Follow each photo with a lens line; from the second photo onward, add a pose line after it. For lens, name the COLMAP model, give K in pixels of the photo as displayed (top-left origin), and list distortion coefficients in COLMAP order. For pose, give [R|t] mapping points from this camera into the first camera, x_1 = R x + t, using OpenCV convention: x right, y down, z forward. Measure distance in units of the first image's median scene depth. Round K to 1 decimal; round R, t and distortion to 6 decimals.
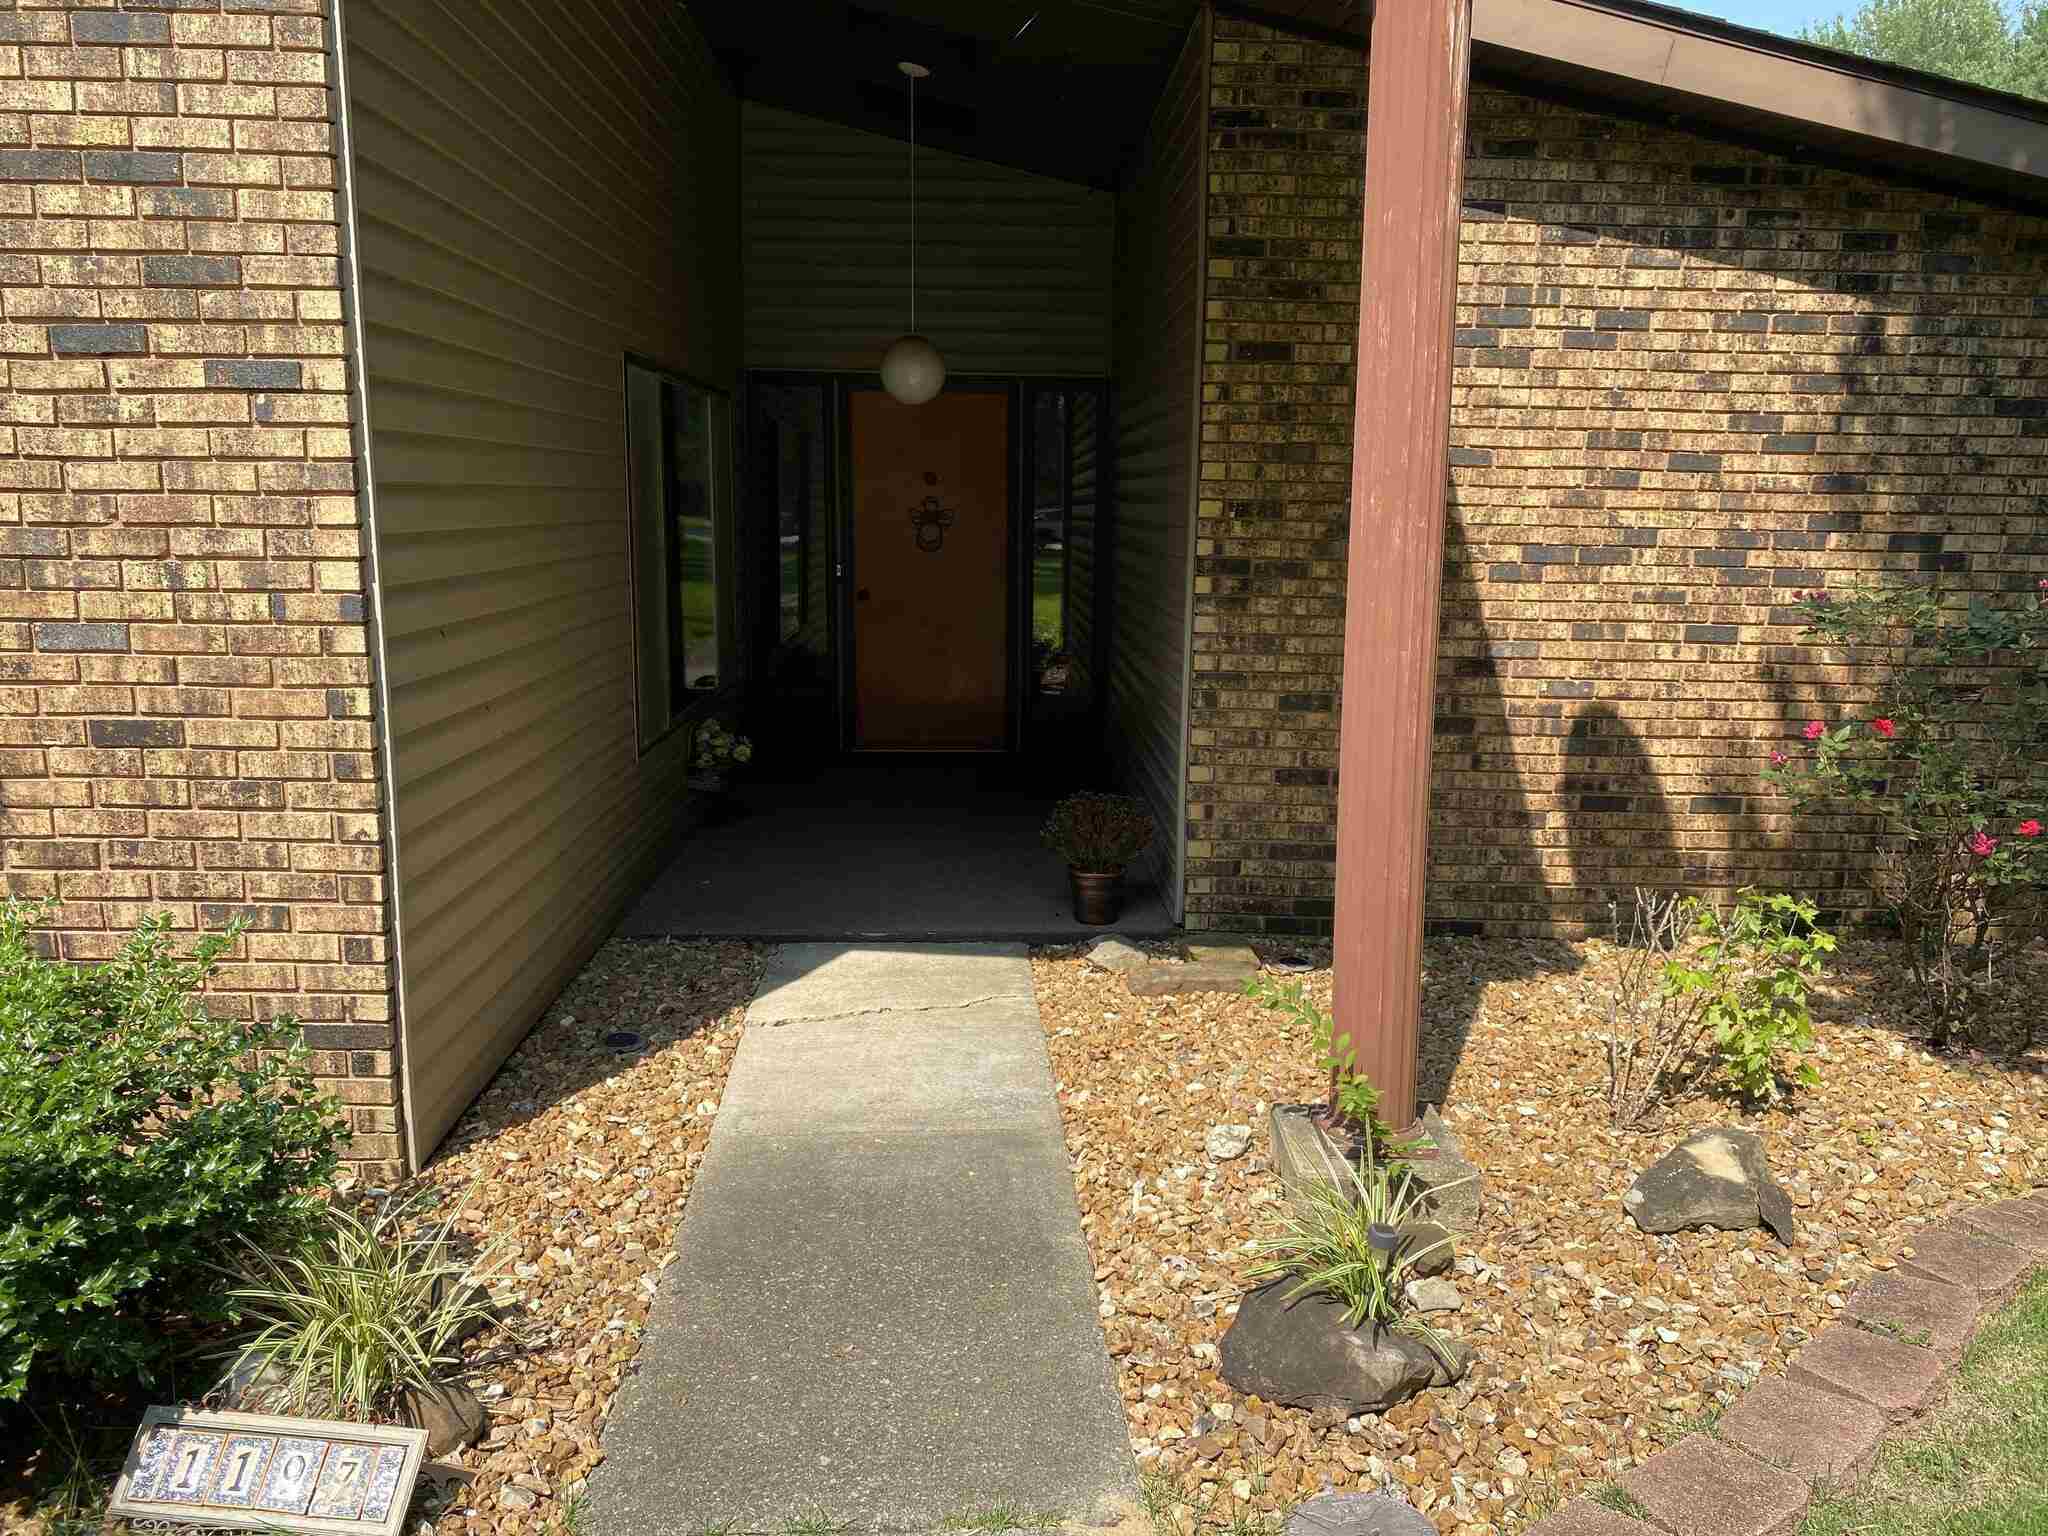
lens RADIAL K [[1563.7, 0, 1028.9], [0, 1563.7, 765.9], [0, 0, 1]] dist [0.024680, -0.014098]
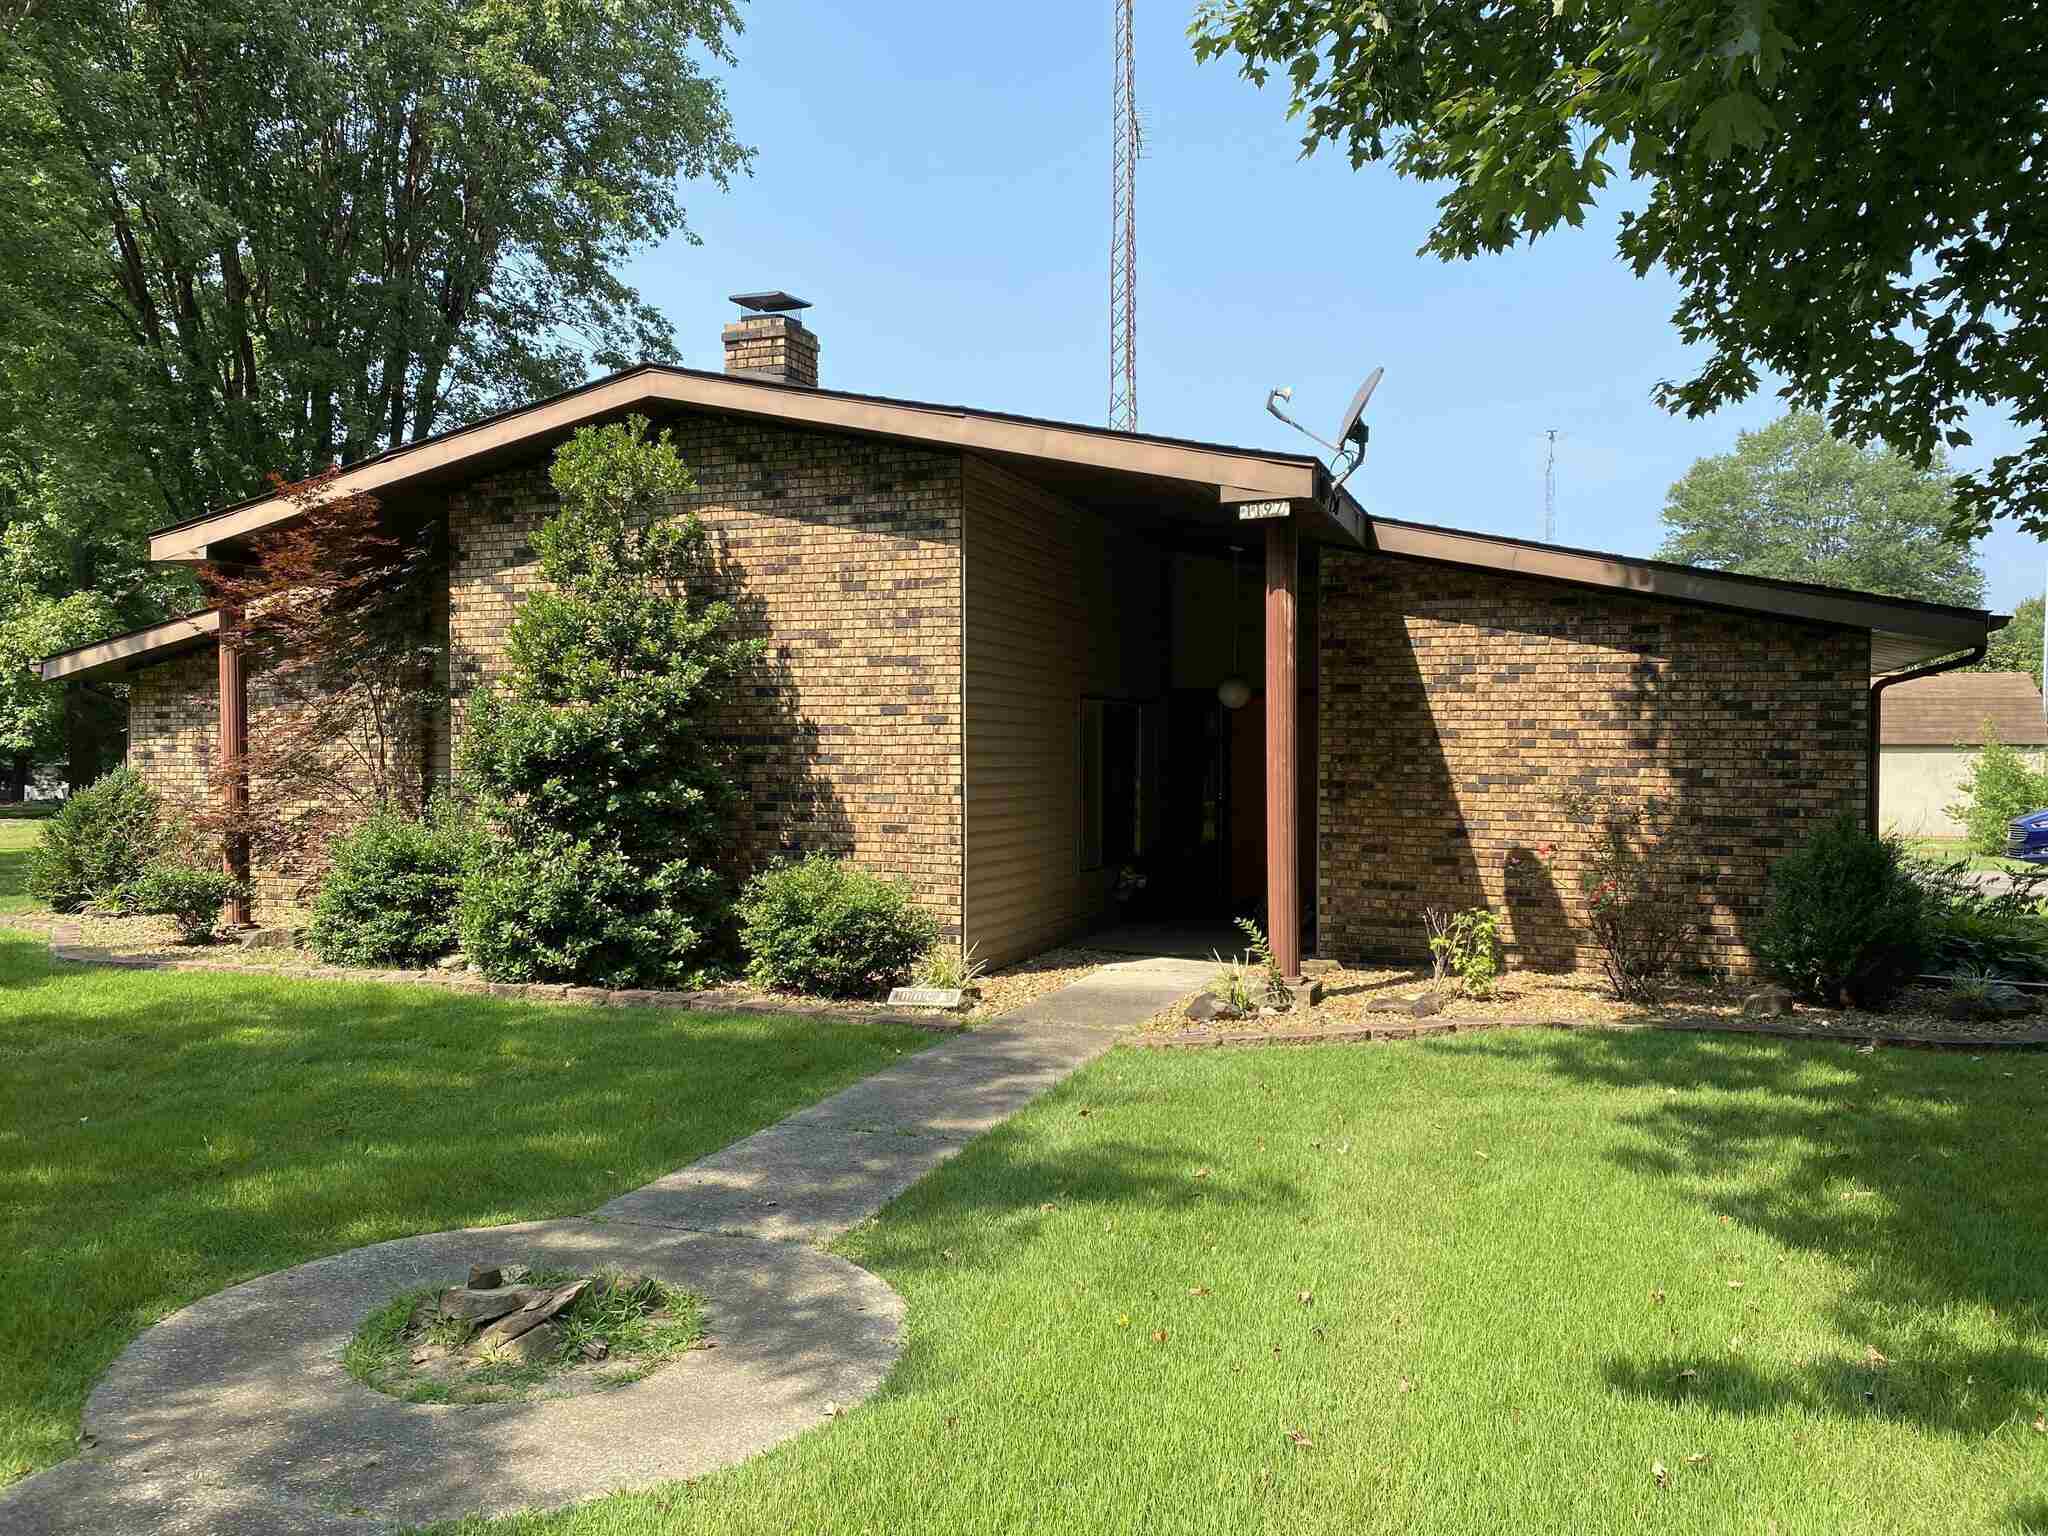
lens RADIAL K [[1563.7, 0, 1020.5], [0, 1563.7, 763.6], [0, 0, 1]] dist [0.024680, -0.014098]
pose [[0.925442, -0.007428, -0.378816, 0.550364], [-0.056051, 0.986123, -0.156268, 0.207715], [0.374720, 0.165850, 0.912184, -1.148261]]
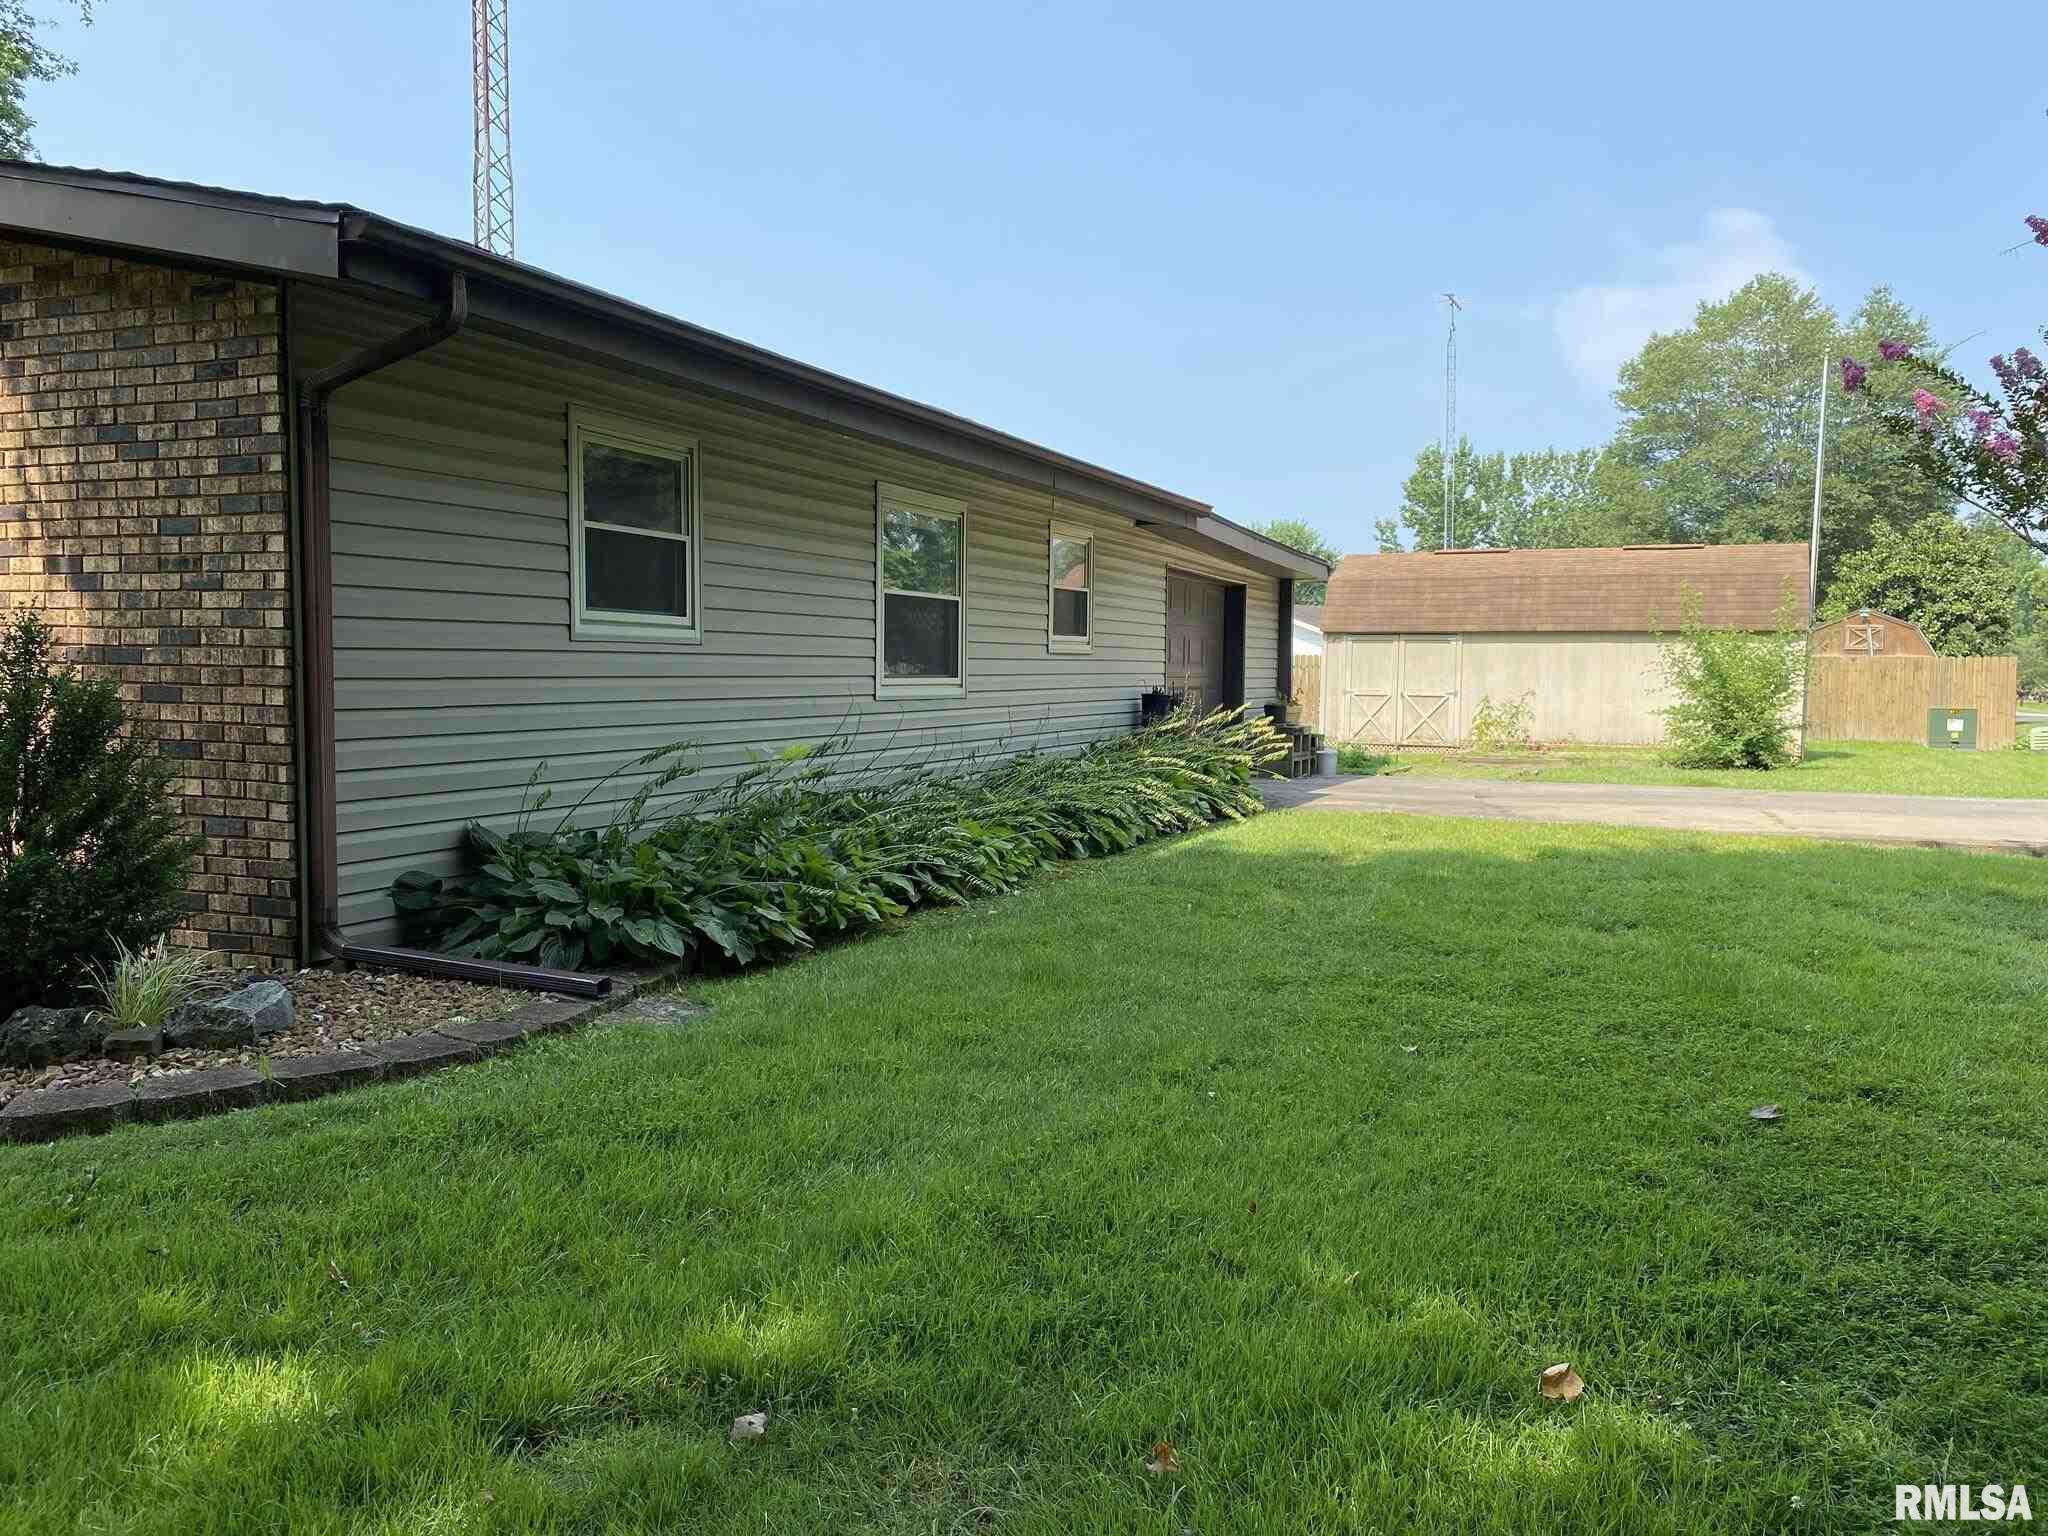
lens RADIAL K [[1563.7, 0, 1012.1], [0, 1563.7, 789.6], [0, 0, 1]] dist [0.024680, -0.014098]
pose [[0.900461, 0.030254, -0.433884, 1.647694], [-0.075232, 0.993375, -0.086866, 0.054593], [0.428382, 0.110861, 0.896771, 0.346329]]
